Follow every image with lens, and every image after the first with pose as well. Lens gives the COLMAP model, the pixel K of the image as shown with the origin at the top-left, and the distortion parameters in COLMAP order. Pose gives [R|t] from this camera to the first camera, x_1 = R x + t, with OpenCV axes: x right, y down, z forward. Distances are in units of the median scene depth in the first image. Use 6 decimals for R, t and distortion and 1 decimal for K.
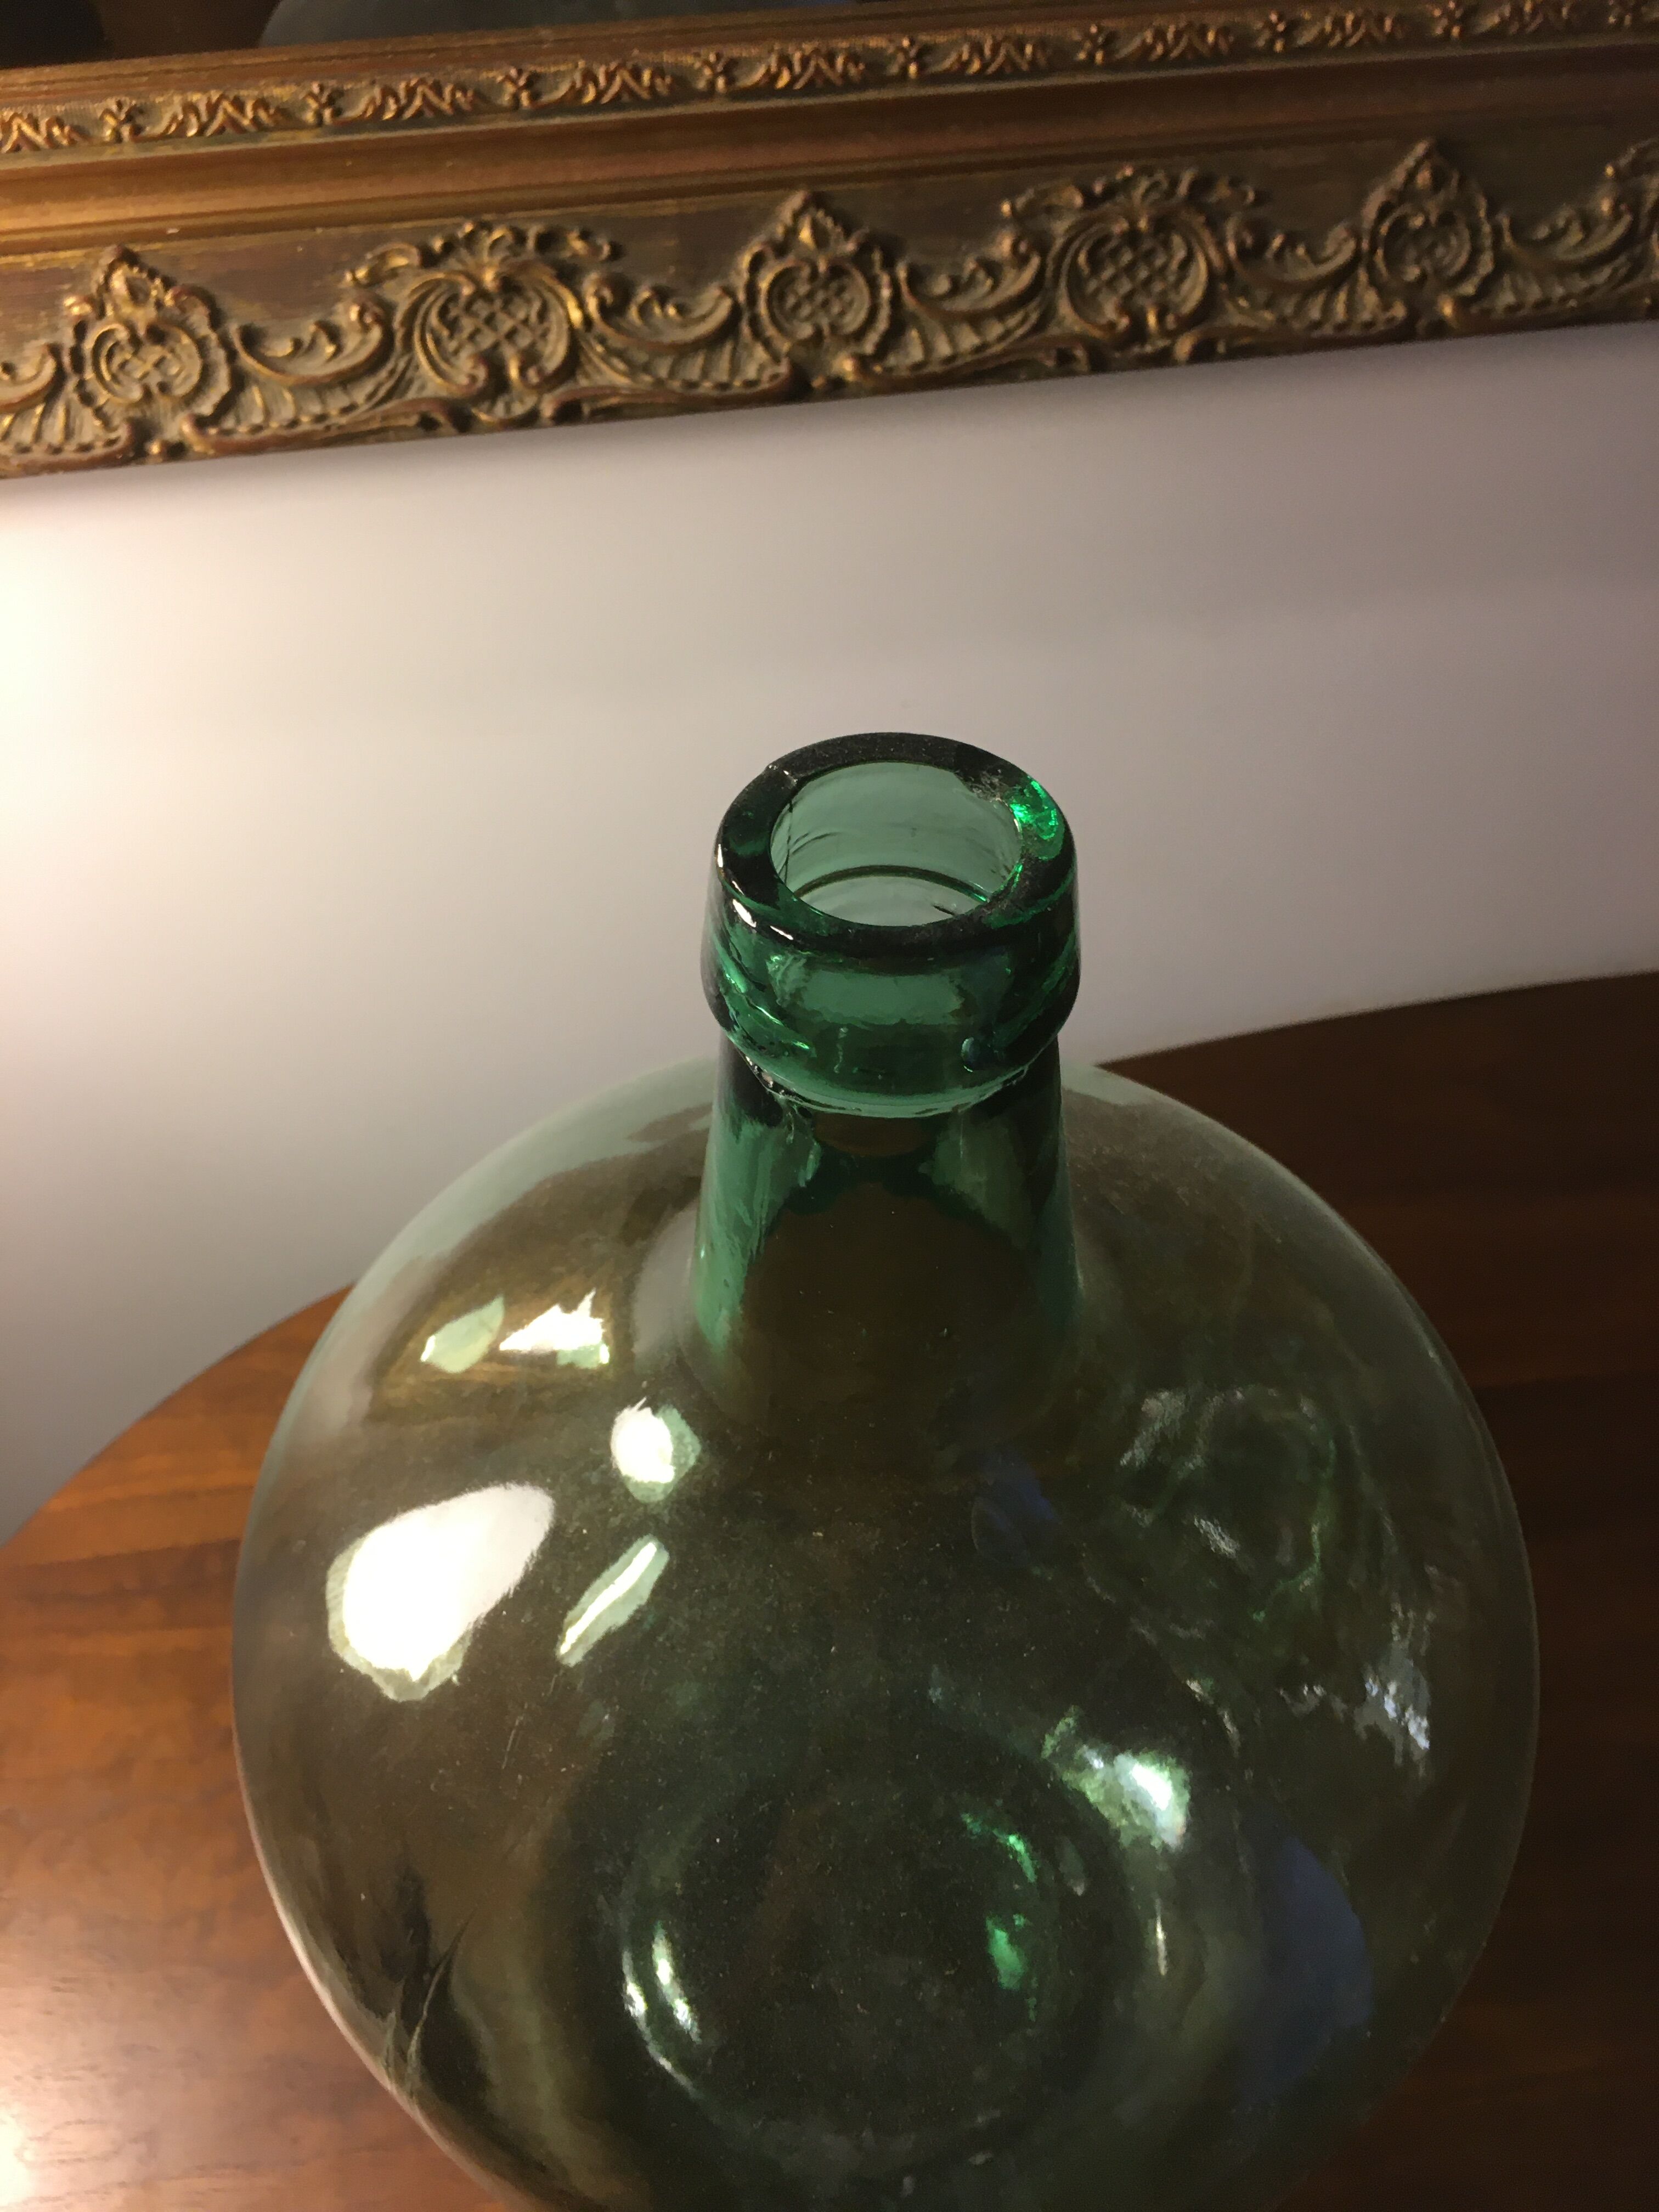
lens RADIAL K [[1877.5, 0, 851.3], [0, 1877.5, 1110.1], [0, 0, 1]] dist [0.030451, -0.088759]
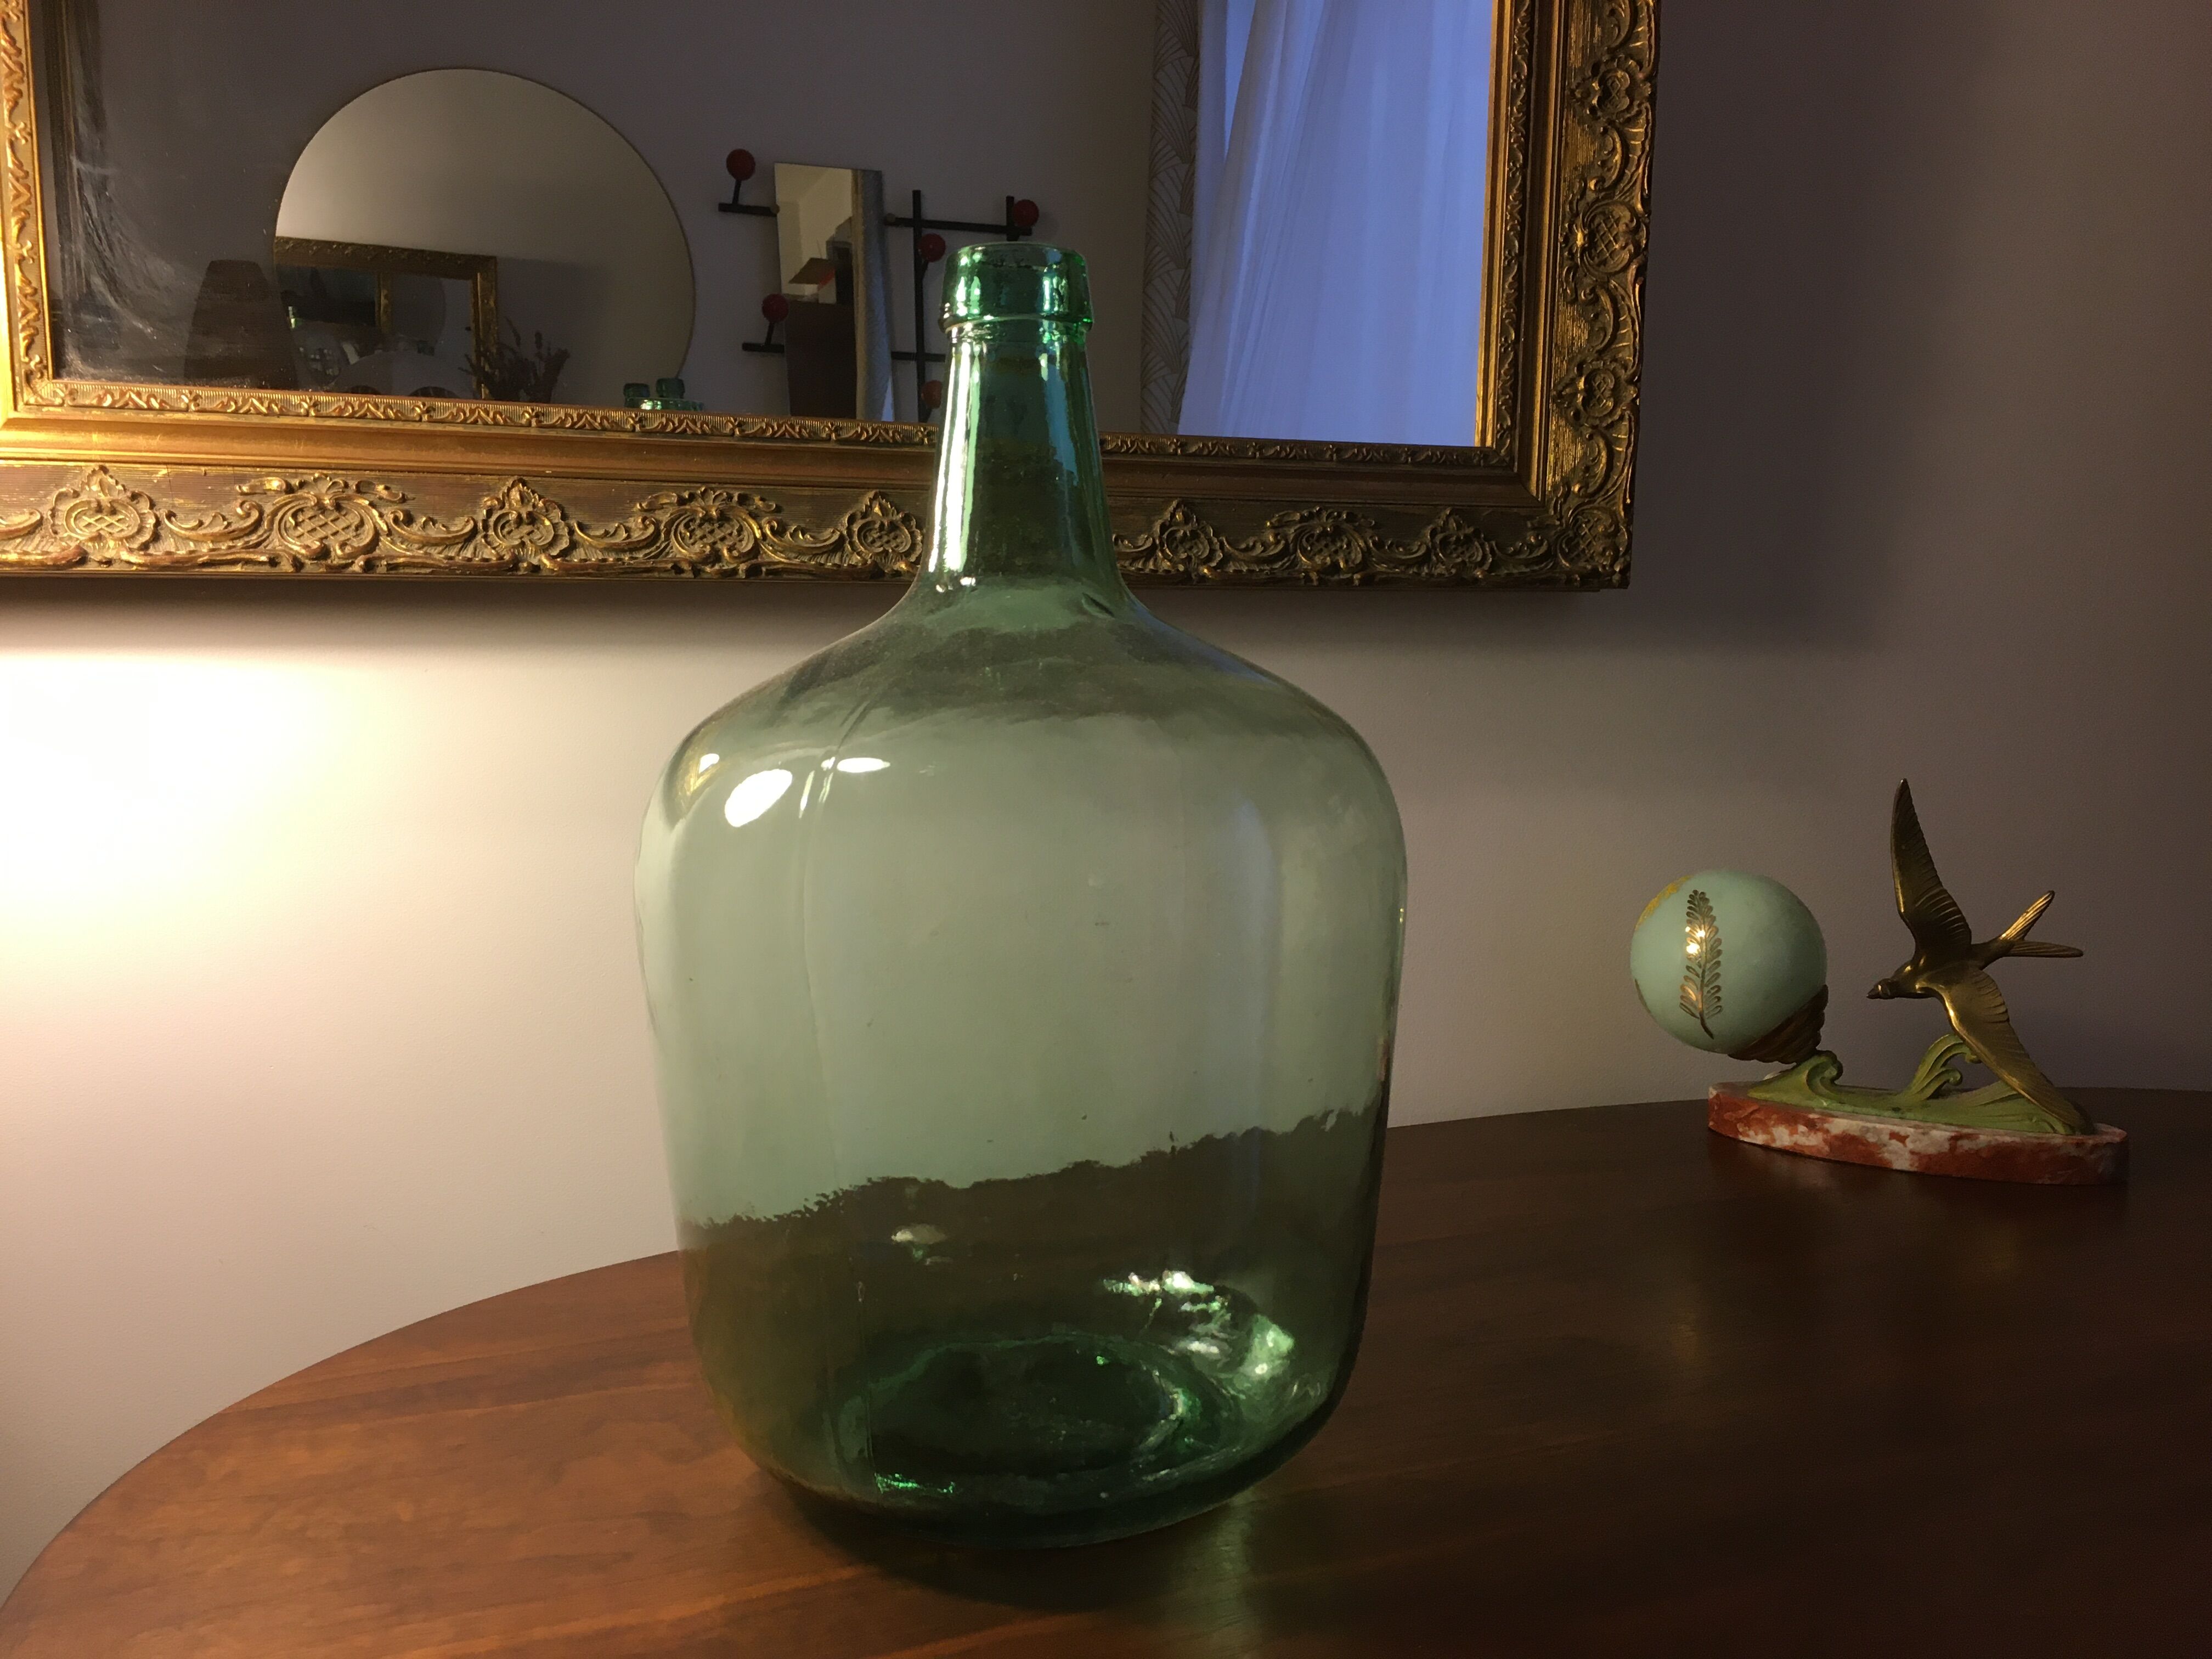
lens RADIAL K [[1877.5, 0, 1151.3], [0, 1877.5, 844.1], [0, 0, 1]] dist [0.030451, -0.088759]
pose [[0.967273, -0.032793, 0.251610, -0.251650], [0.198674, 0.714701, -0.670620, 1.148626], [-0.157834, 0.698661, 0.697826, -0.155787]]
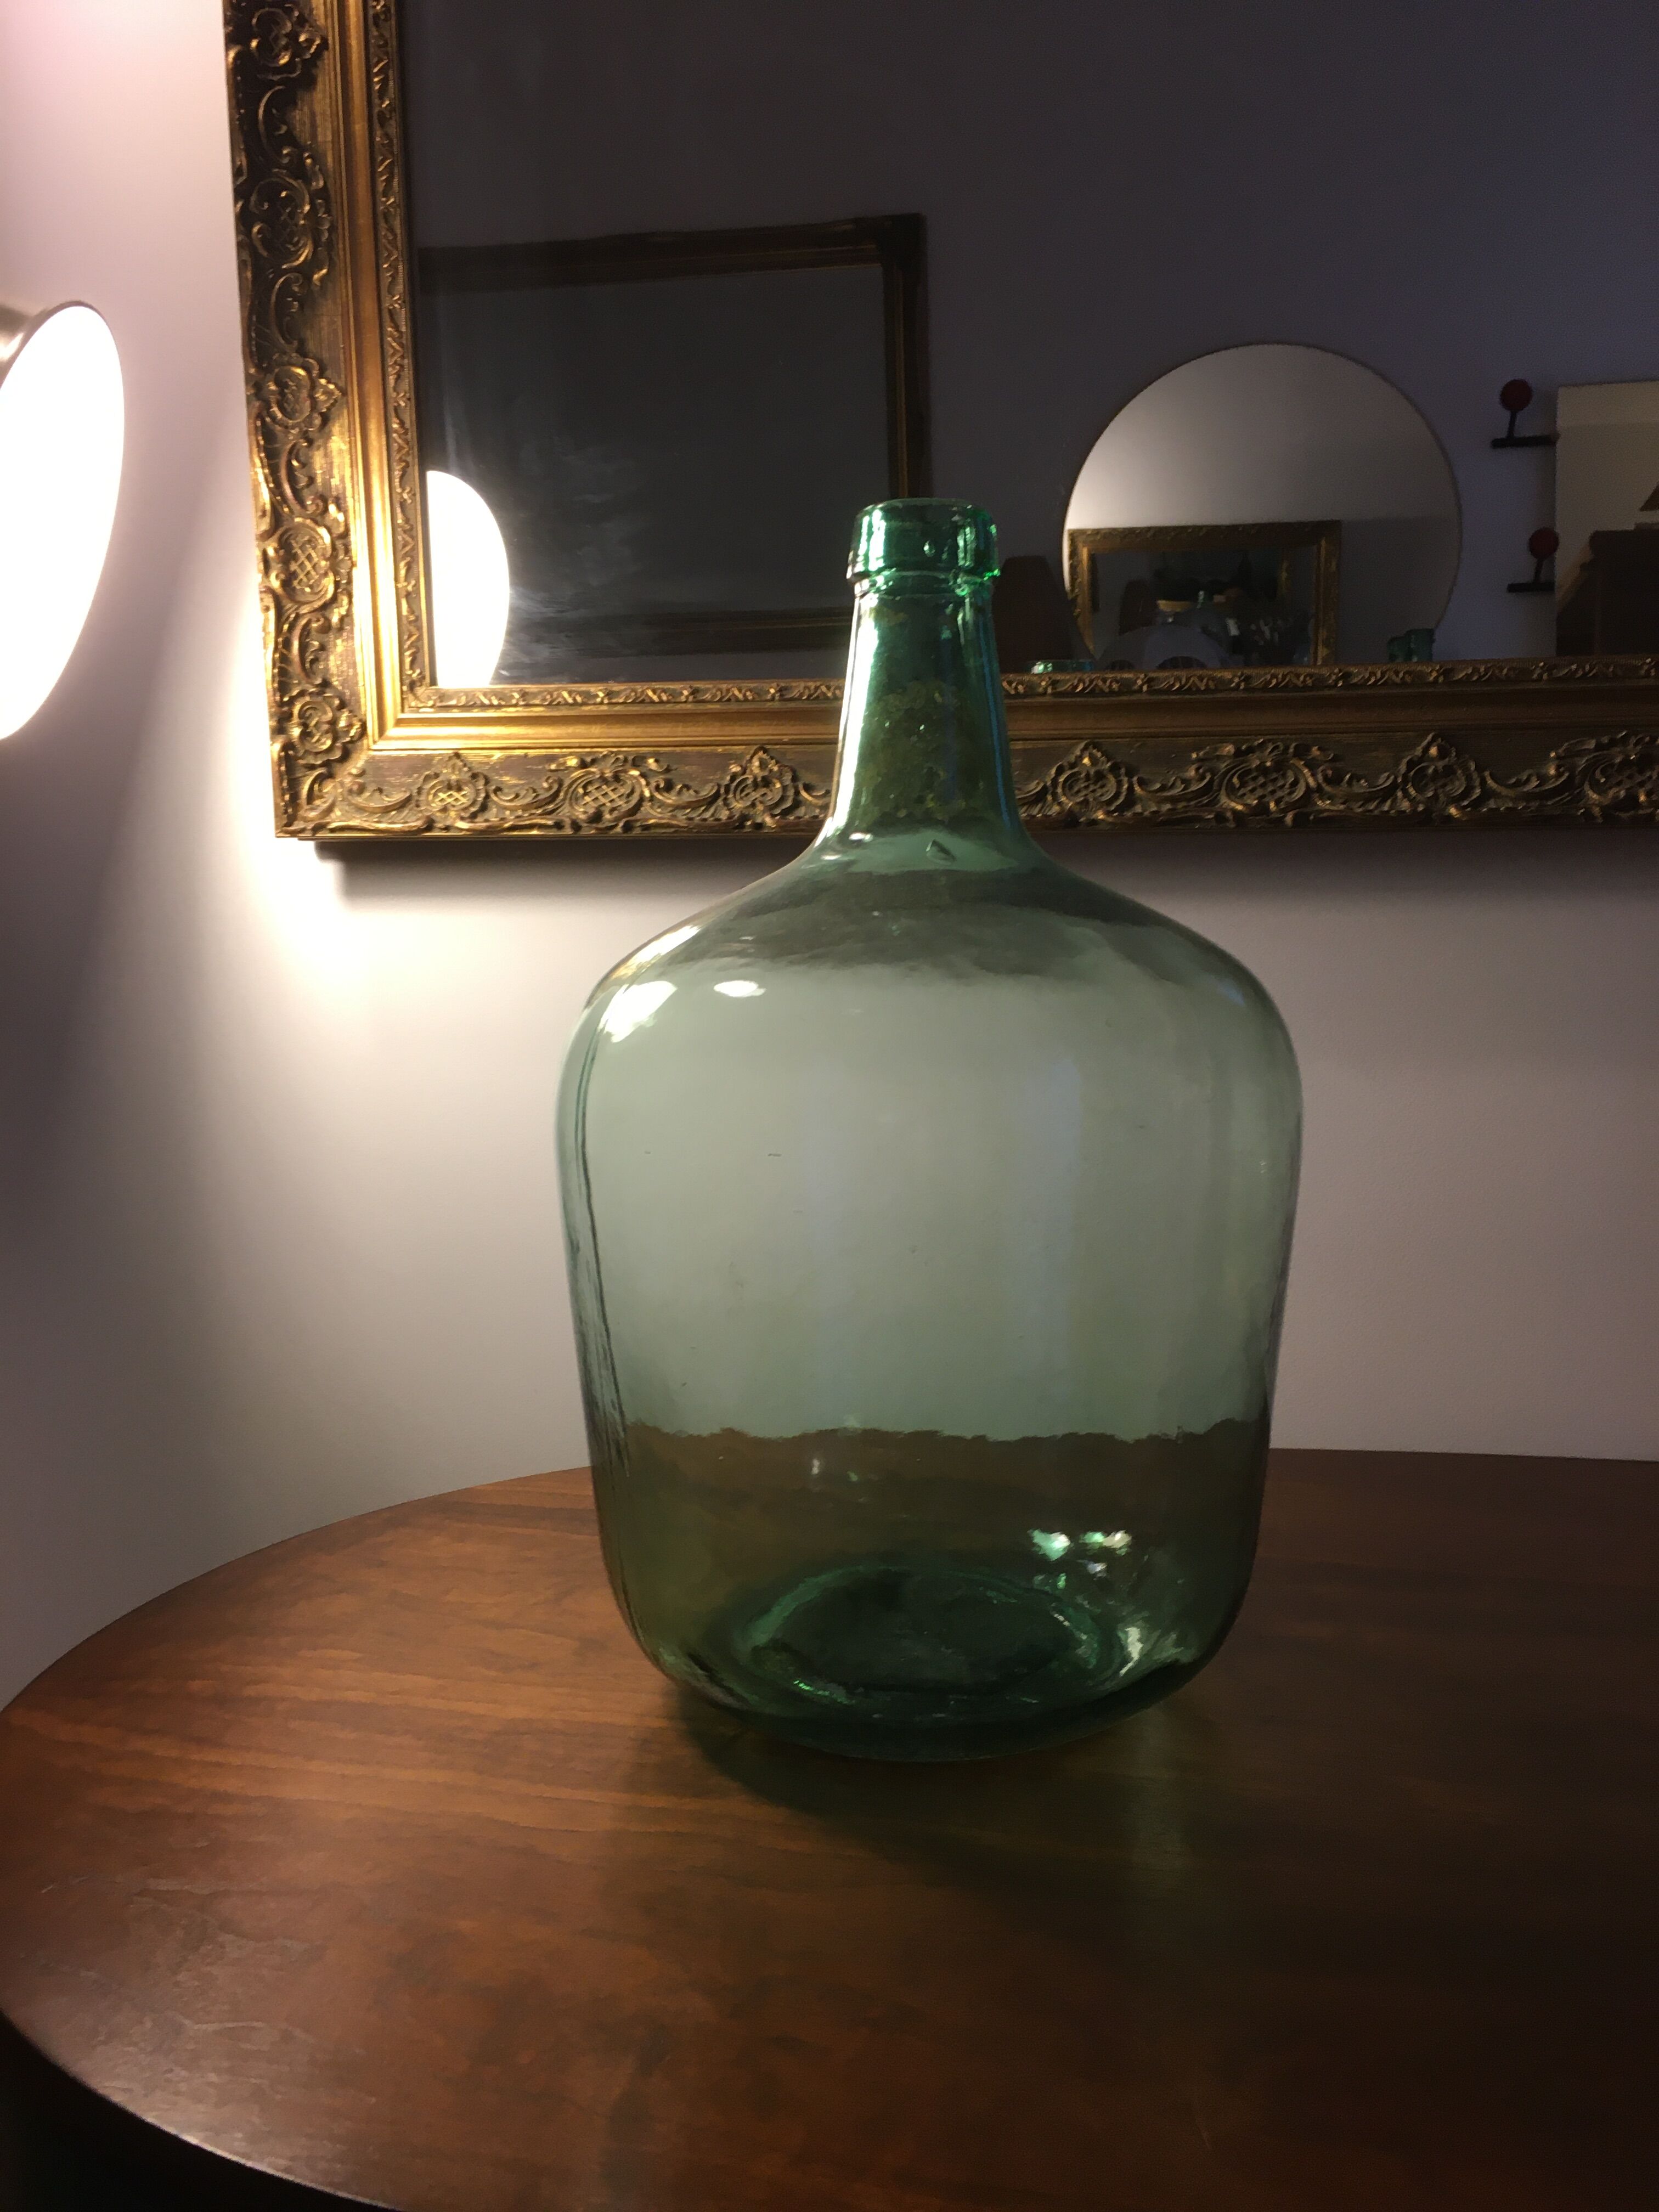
lens RADIAL K [[1877.5, 0, 819.4], [0, 1877.5, 1113.0], [0, 0, 1]] dist [0.030451, -0.088759]
pose [[0.931910, 0.034689, -0.361026, 0.444234], [-0.274773, 0.717253, -0.640350, 1.150666], [0.236734, 0.695949, 0.677947, -0.143945]]
